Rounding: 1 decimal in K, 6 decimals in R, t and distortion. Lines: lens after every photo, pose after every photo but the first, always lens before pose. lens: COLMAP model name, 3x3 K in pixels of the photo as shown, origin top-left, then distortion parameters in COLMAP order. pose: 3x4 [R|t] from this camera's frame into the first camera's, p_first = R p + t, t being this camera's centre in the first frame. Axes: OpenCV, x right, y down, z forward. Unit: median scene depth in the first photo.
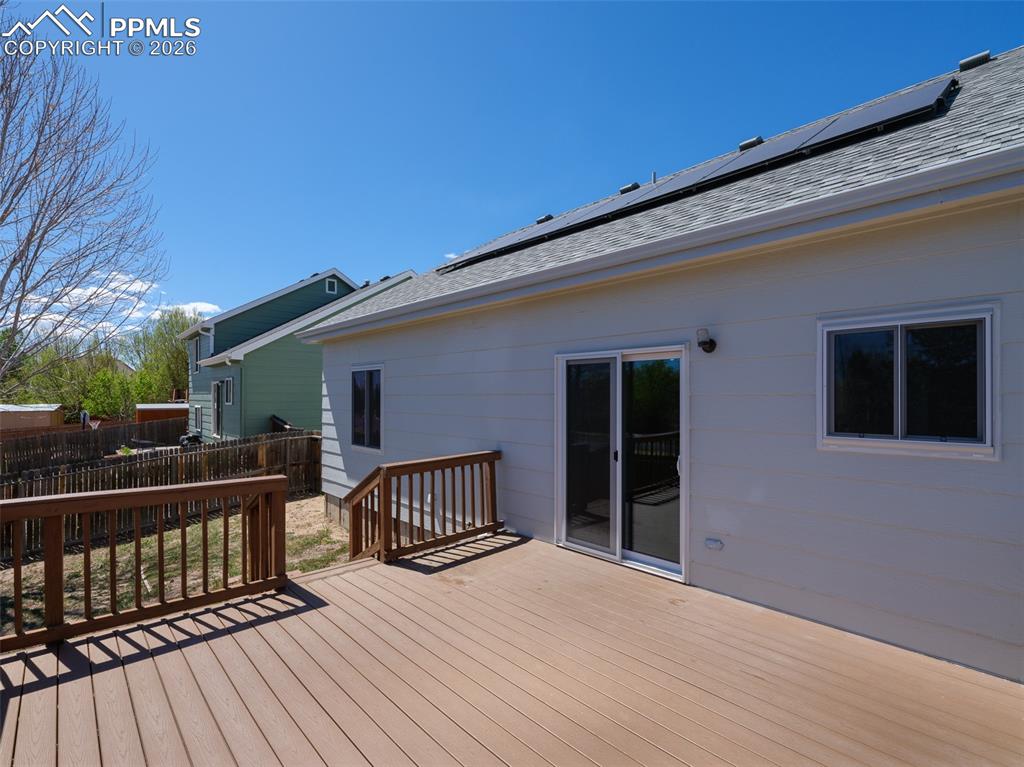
lens RADIAL K [[475.7, 0, 510.5], [0, 475.7, 393.7], [0, 0, 1]] dist [0.003614, -0.000310]
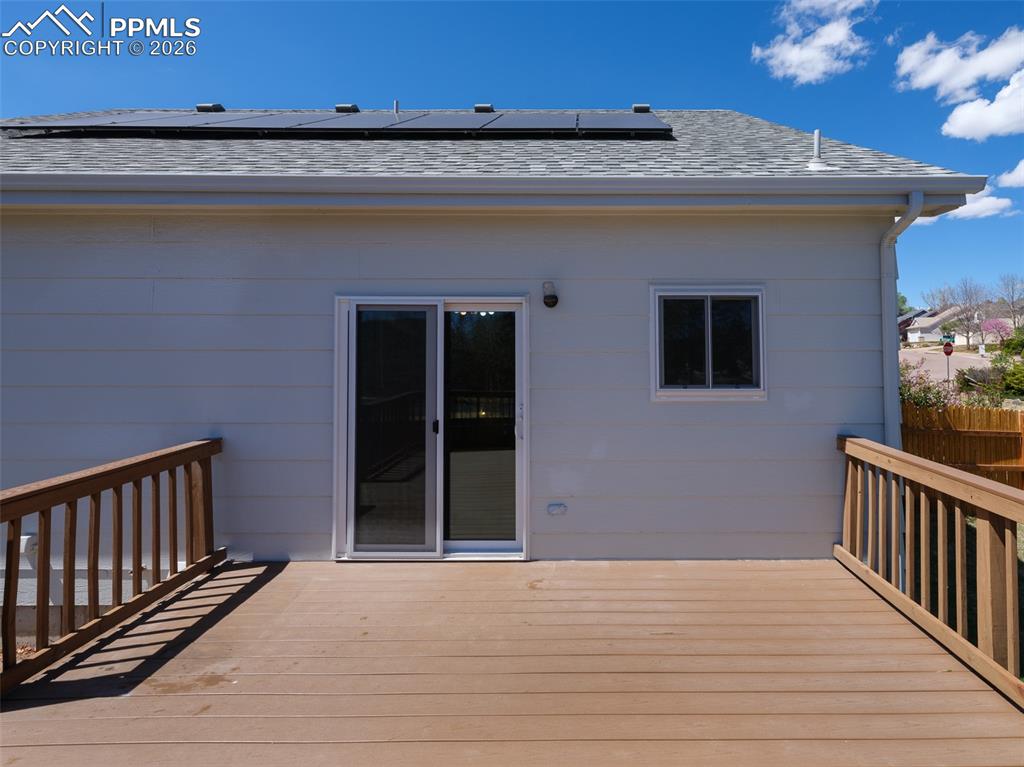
lens RADIAL K [[491.3, 0, 547.9], [0, 491.3, 334.2], [0, 0, 1]] dist [0.001195, -0.000019]
pose [[0.687200, 0.025368, 0.726025, -0.258692], [-0.003949, 0.999506, -0.031186, -0.001581], [-0.726457, 0.018564, 0.686961, 0.282583]]
